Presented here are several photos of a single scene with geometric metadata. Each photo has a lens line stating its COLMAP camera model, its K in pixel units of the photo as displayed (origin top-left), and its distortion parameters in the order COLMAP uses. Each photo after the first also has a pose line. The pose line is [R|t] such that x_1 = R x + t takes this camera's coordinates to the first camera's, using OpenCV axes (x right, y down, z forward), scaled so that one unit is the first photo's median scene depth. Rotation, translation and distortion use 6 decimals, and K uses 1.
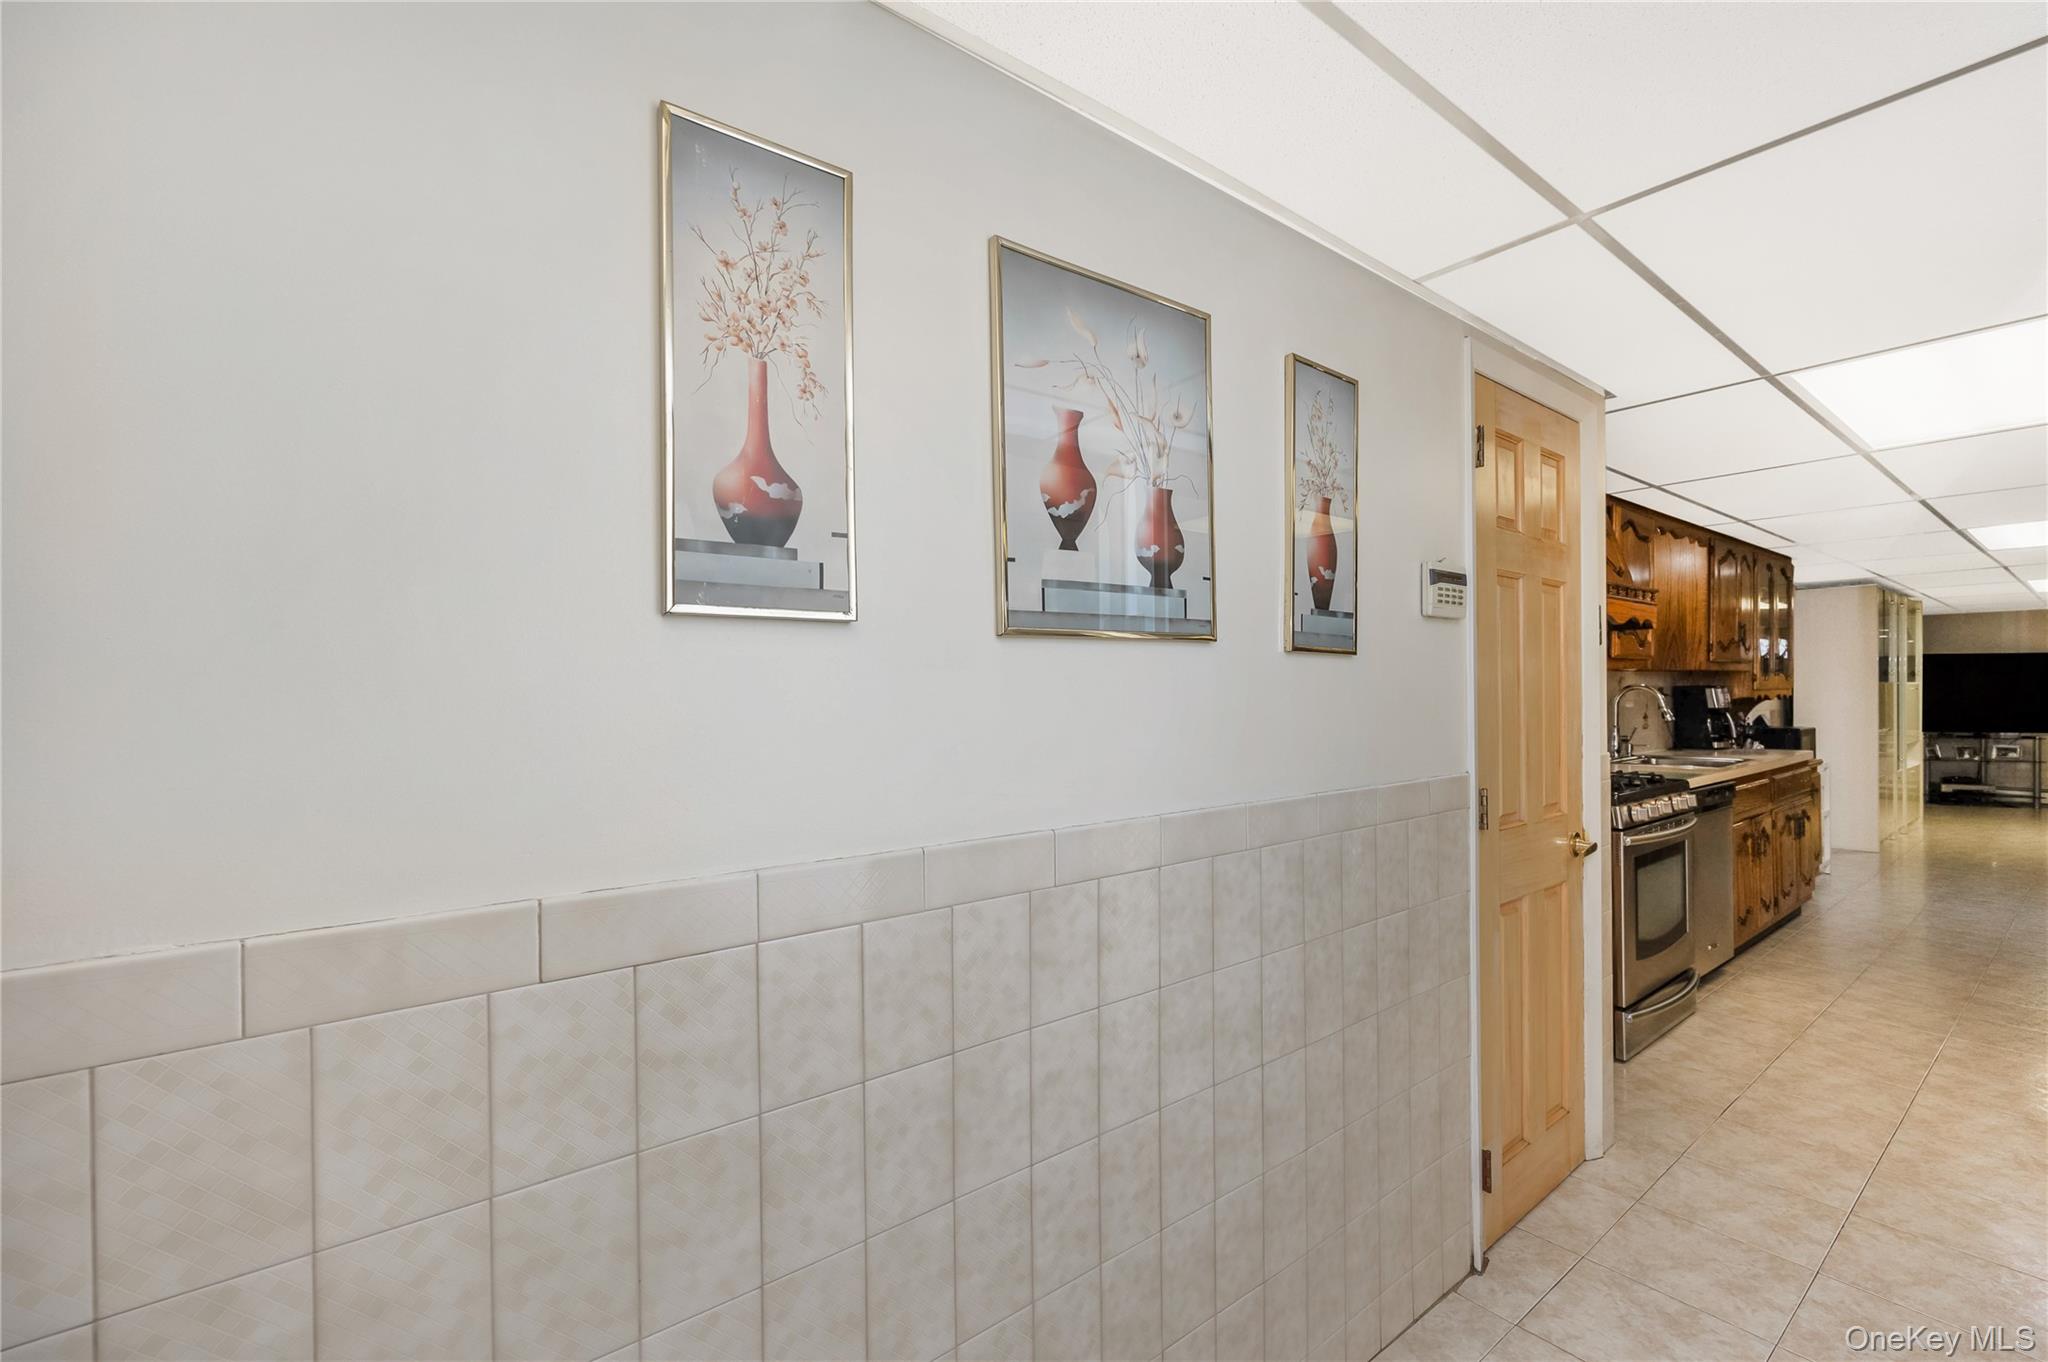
lens RADIAL K [[877.3, 0, 1014.9], [0, 877.3, 688.5], [0, 0, 1]] dist [-0.002013, -0.000184]
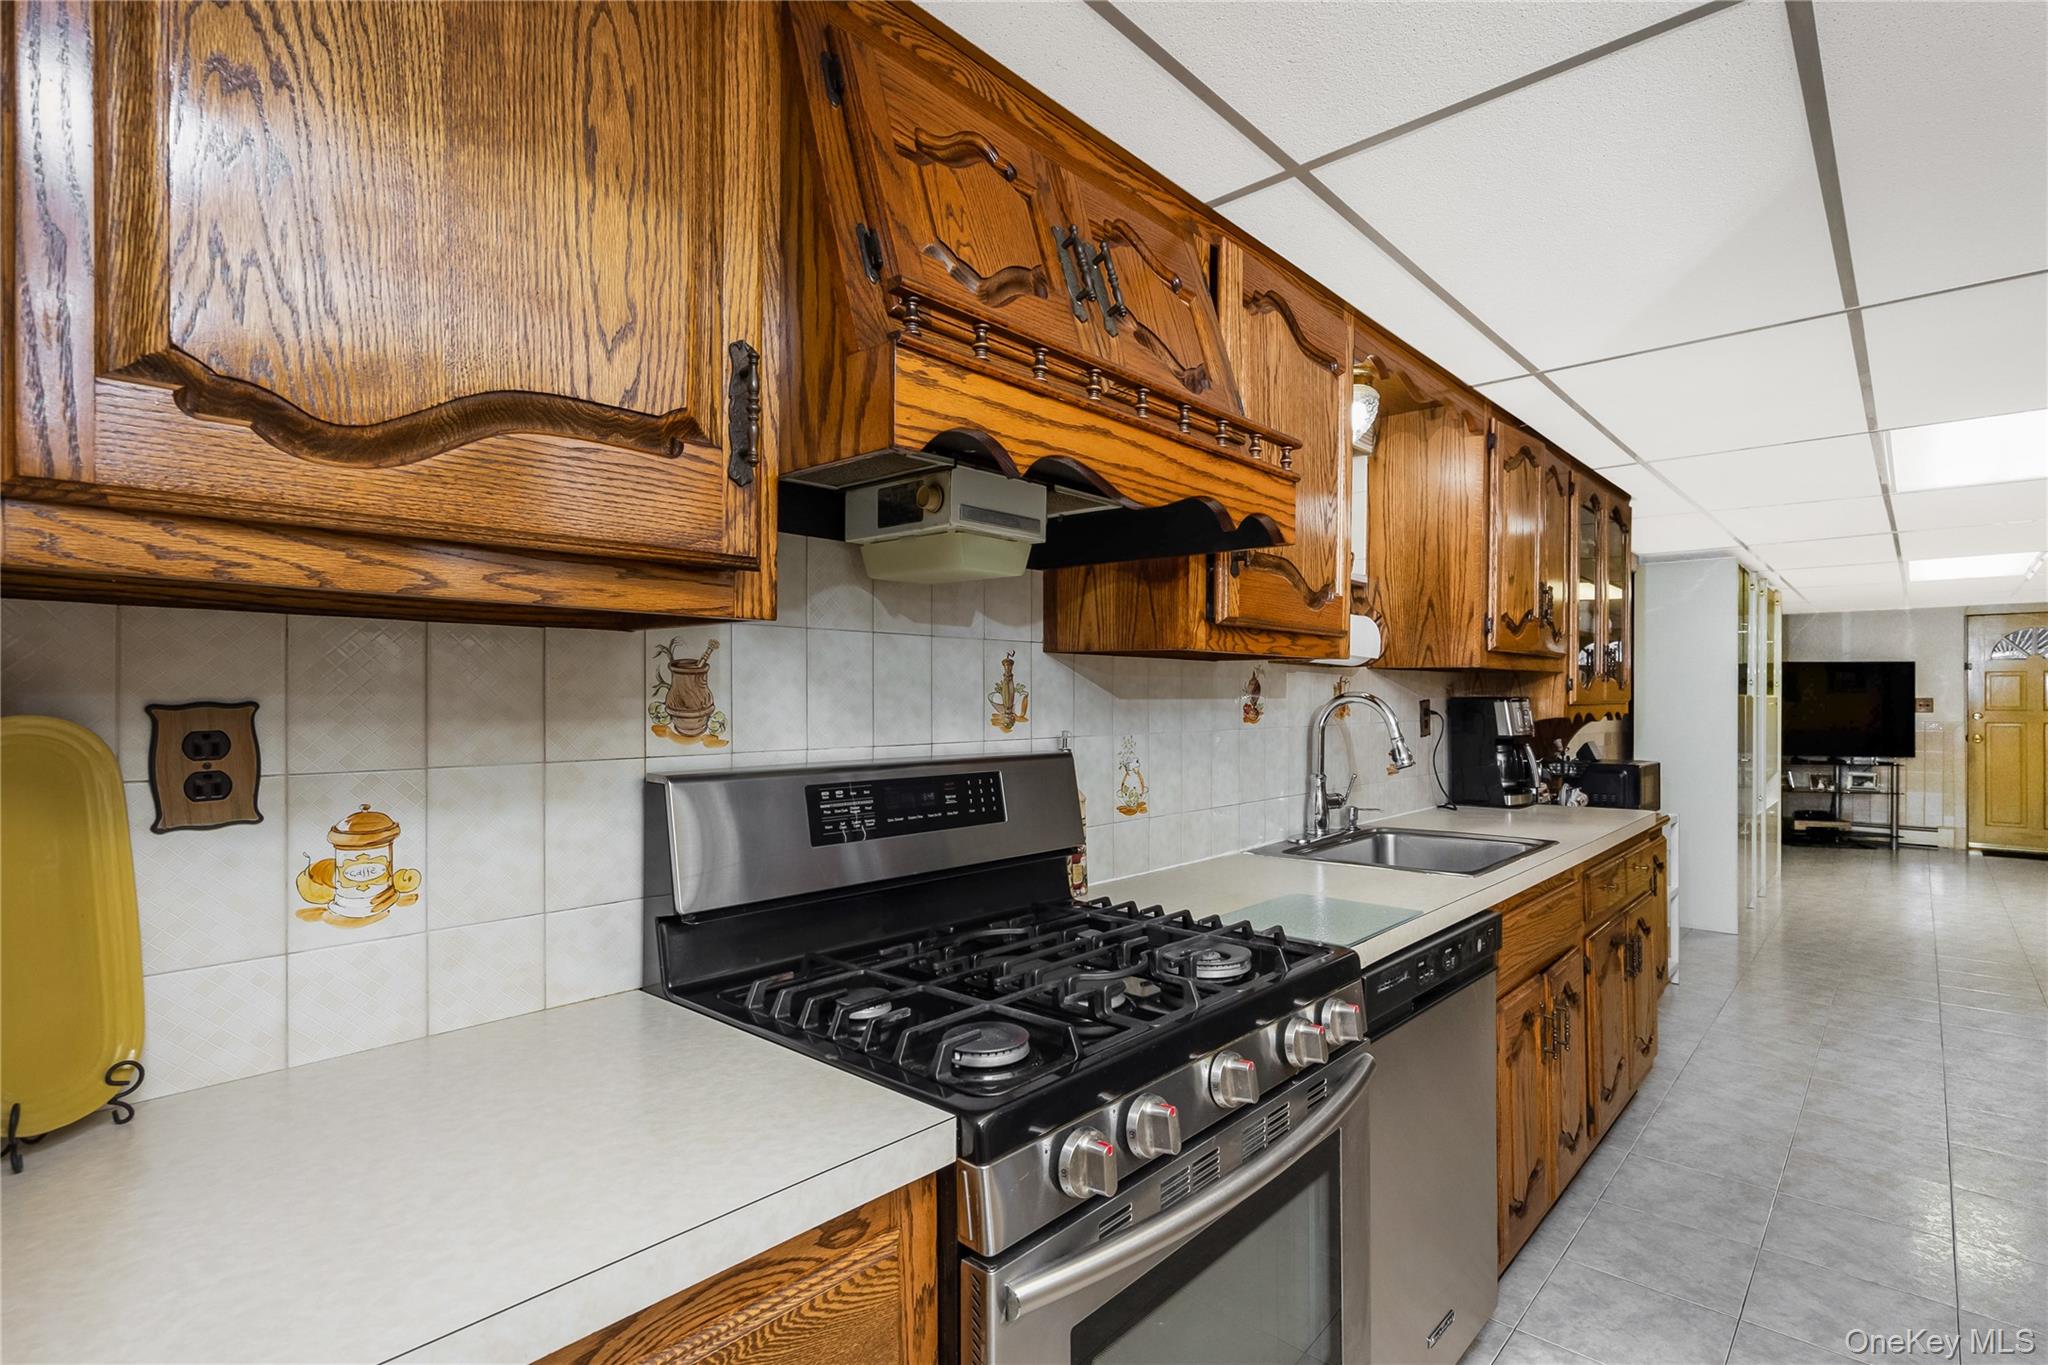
lens RADIAL K [[1017.5, 0, 1029.7], [0, 1017.5, 703.0], [0, 0, 1]] dist [0.000356, -0.000143]
pose [[0.983031, 0.004763, 0.183380, 0.295315], [-0.005334, 0.999982, 0.002619, 0.000450], [-0.183365, -0.003553, 0.983039, 0.322064]]
